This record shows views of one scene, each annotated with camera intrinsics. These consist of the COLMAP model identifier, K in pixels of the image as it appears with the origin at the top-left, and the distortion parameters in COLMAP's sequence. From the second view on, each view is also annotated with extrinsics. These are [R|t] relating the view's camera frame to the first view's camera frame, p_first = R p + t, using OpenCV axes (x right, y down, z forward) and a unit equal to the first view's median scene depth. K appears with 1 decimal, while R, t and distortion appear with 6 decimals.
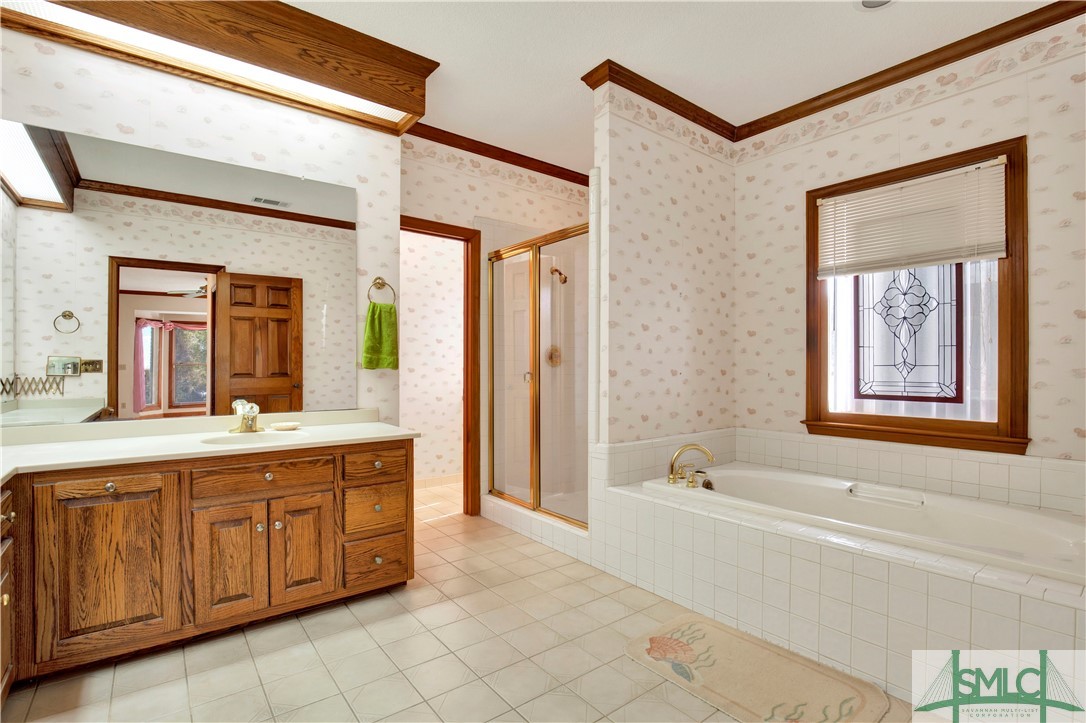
lens RADIAL K [[519.4, 0, 547.6], [0, 519.4, 367.9], [0, 0, 1]] dist [-0.026830, 0.000732]
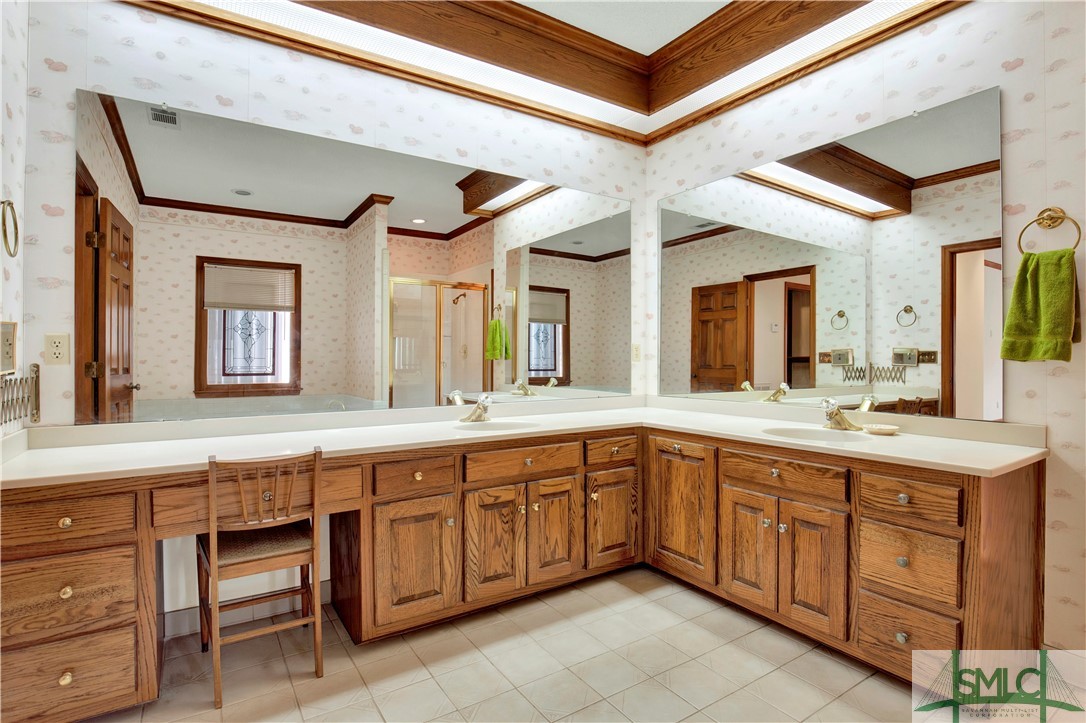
lens RADIAL K [[526.6, 0, 543.8], [0, 526.6, 355.2], [0, 0, 1]] dist [-0.015428, 0.000106]
pose [[-0.074514, -0.004279, -0.997211, 0.536618], [-0.004038, 0.999984, -0.003989, 0.001417], [0.997212, 0.003730, -0.074530, 0.771779]]
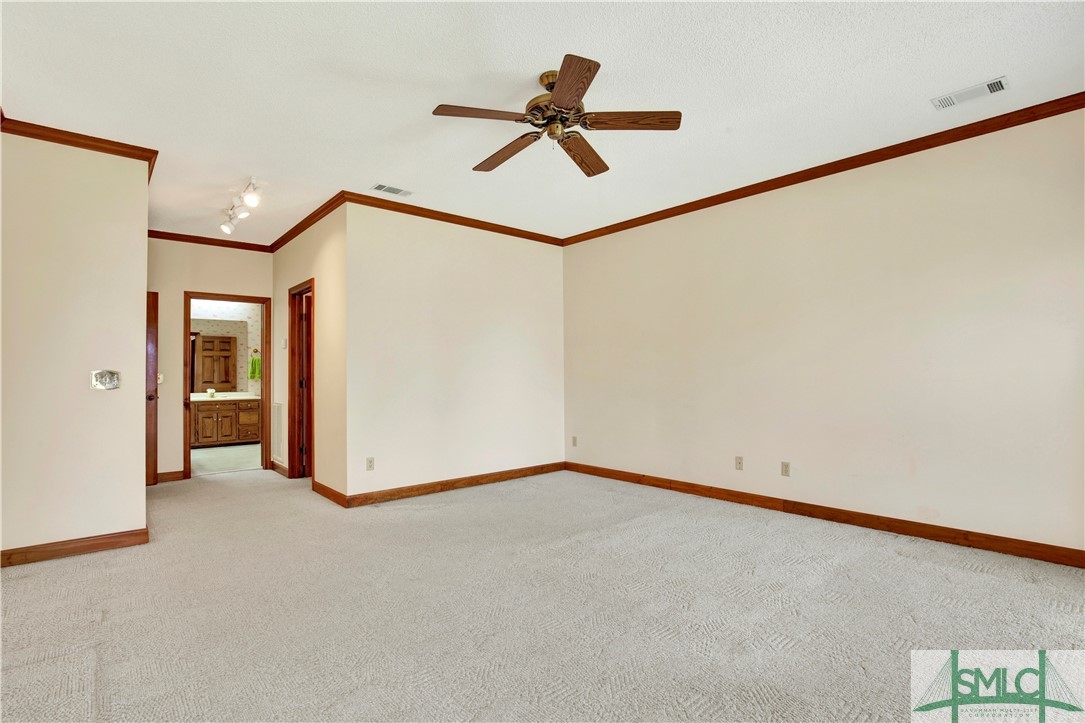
lens RADIAL K [[519.0, 0, 547.1], [0, 519.0, 367.9], [0, 0, 1]] dist [-0.026830, 0.000732]
pose [[0.998169, -0.005771, 0.060215, 2.048109], [0.006753, 0.999847, -0.016113, -0.004318], [-0.060113, 0.016491, 0.998055, -3.615875]]
